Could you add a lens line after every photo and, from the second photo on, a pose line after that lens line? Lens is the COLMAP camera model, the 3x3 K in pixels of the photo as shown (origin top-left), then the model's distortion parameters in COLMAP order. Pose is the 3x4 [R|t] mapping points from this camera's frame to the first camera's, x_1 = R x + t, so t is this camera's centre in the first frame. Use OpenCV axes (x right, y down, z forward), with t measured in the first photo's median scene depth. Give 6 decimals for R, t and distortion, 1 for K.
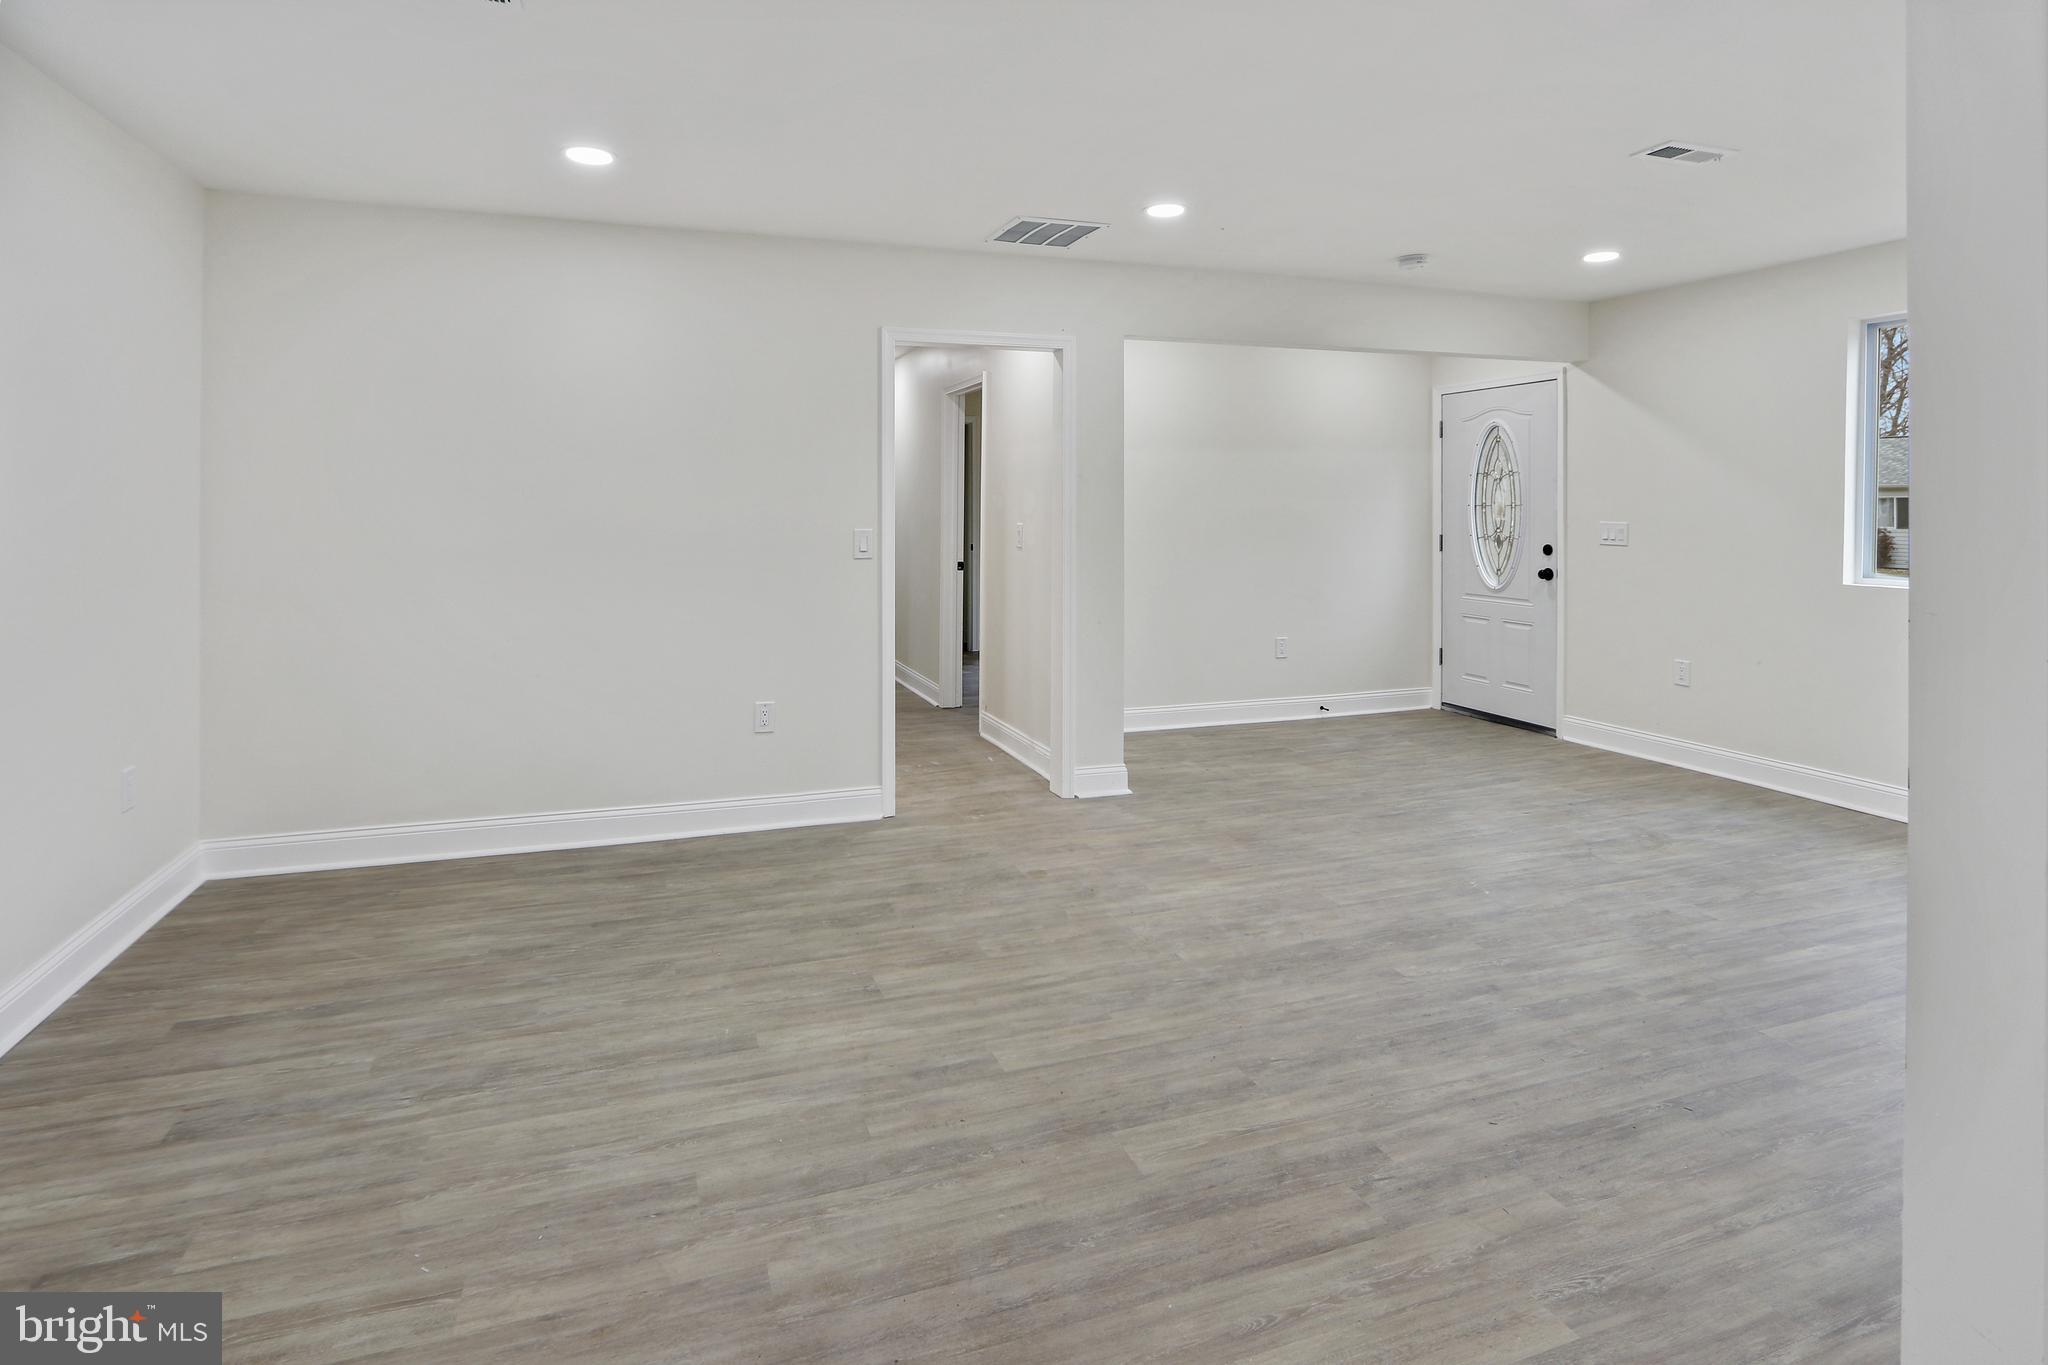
lens RADIAL K [[1019.4, 0, 988.5], [0, 1019.4, 684.5], [0, 0, 1]] dist [-0.015436, 0.000563]
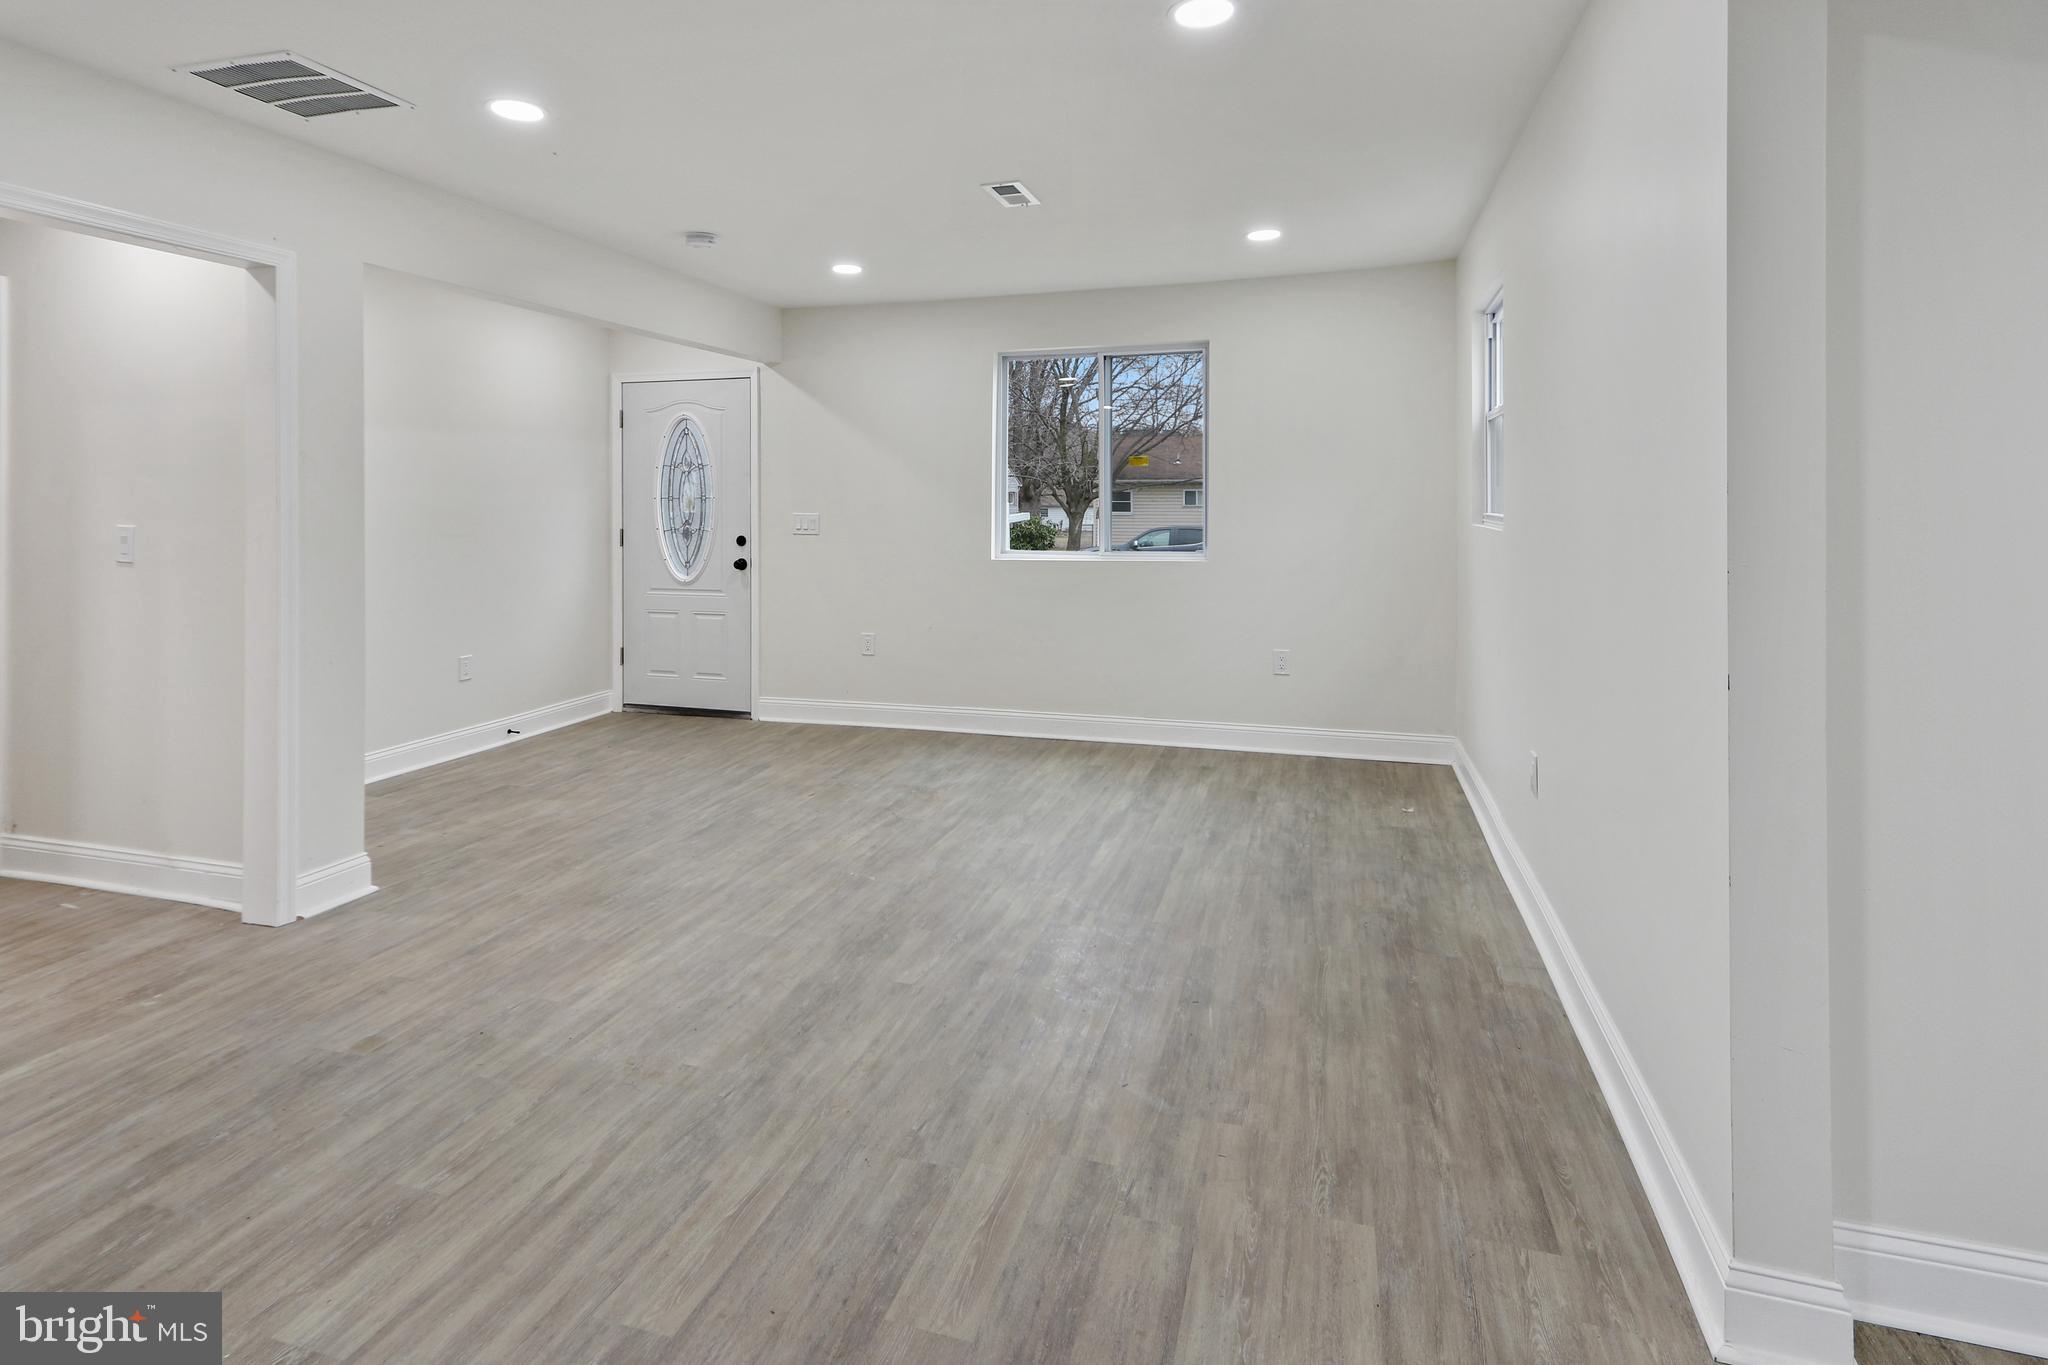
lens RADIAL K [[1054.2, 0, 971.7], [0, 1054.2, 620.9], [0, 0, 1]] dist [0.012351, 0.001351]
pose [[0.602620, -0.089258, 0.793021, -0.274856], [0.137610, 0.990462, 0.006911, -0.044070], [-0.786074, 0.104963, 0.609155, 0.276727]]
